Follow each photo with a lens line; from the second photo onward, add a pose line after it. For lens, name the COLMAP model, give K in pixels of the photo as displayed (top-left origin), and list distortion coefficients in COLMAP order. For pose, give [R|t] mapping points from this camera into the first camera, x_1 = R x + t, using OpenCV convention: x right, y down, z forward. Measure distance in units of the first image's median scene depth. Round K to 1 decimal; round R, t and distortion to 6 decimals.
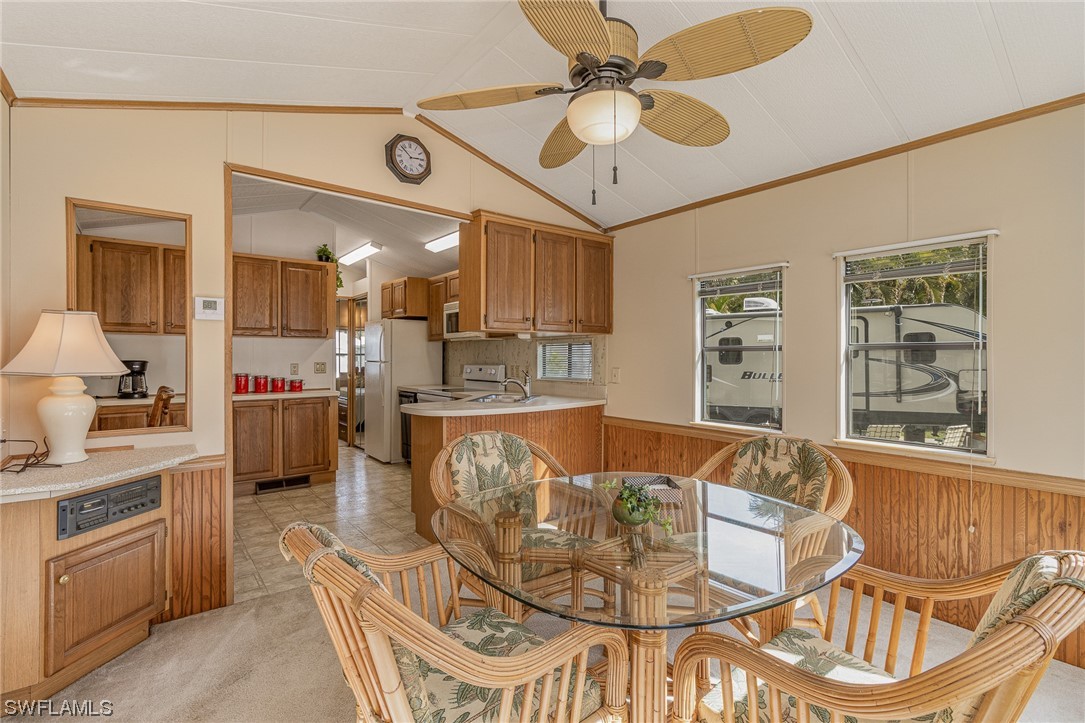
lens RADIAL K [[495.0, 0, 543.0], [0, 495.0, 357.1], [0, 0, 1]] dist [0.000117, 0.000041]
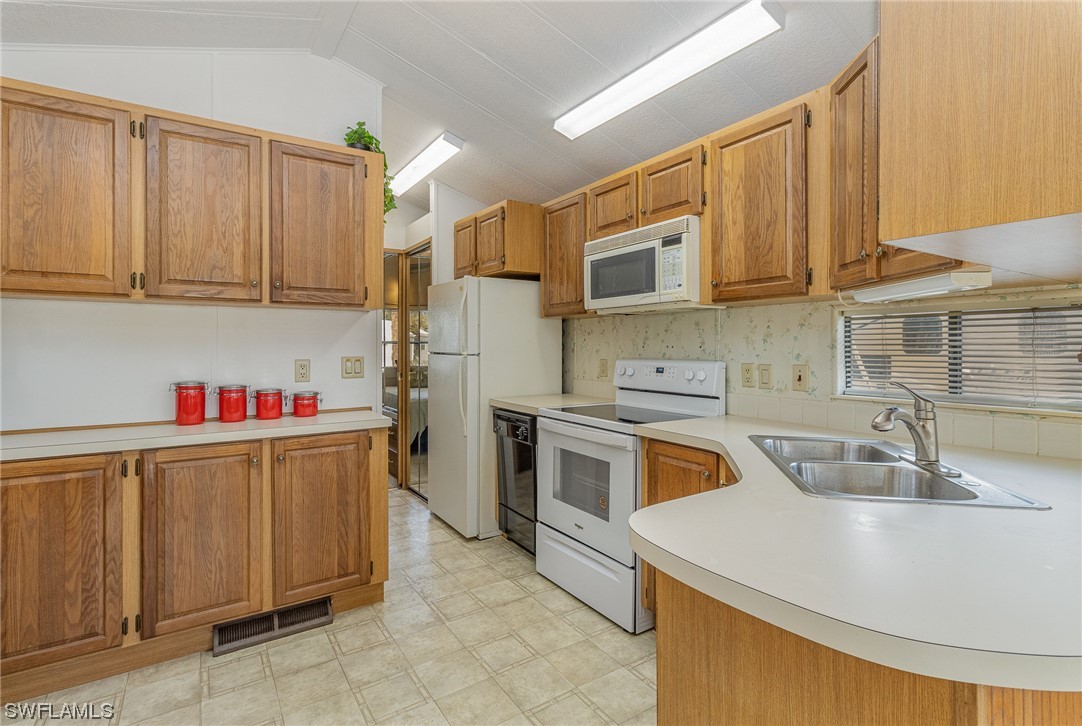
lens RADIAL K [[518.1, 0, 540.6], [0, 518.1, 345.4], [0, 0, 1]] dist [0.000354, -0.000049]
pose [[0.995986, -0.002347, -0.089482, -0.220043], [0.002279, 0.999997, -0.000861, 0.000048], [0.089484, 0.000654, 0.995988, 0.509757]]
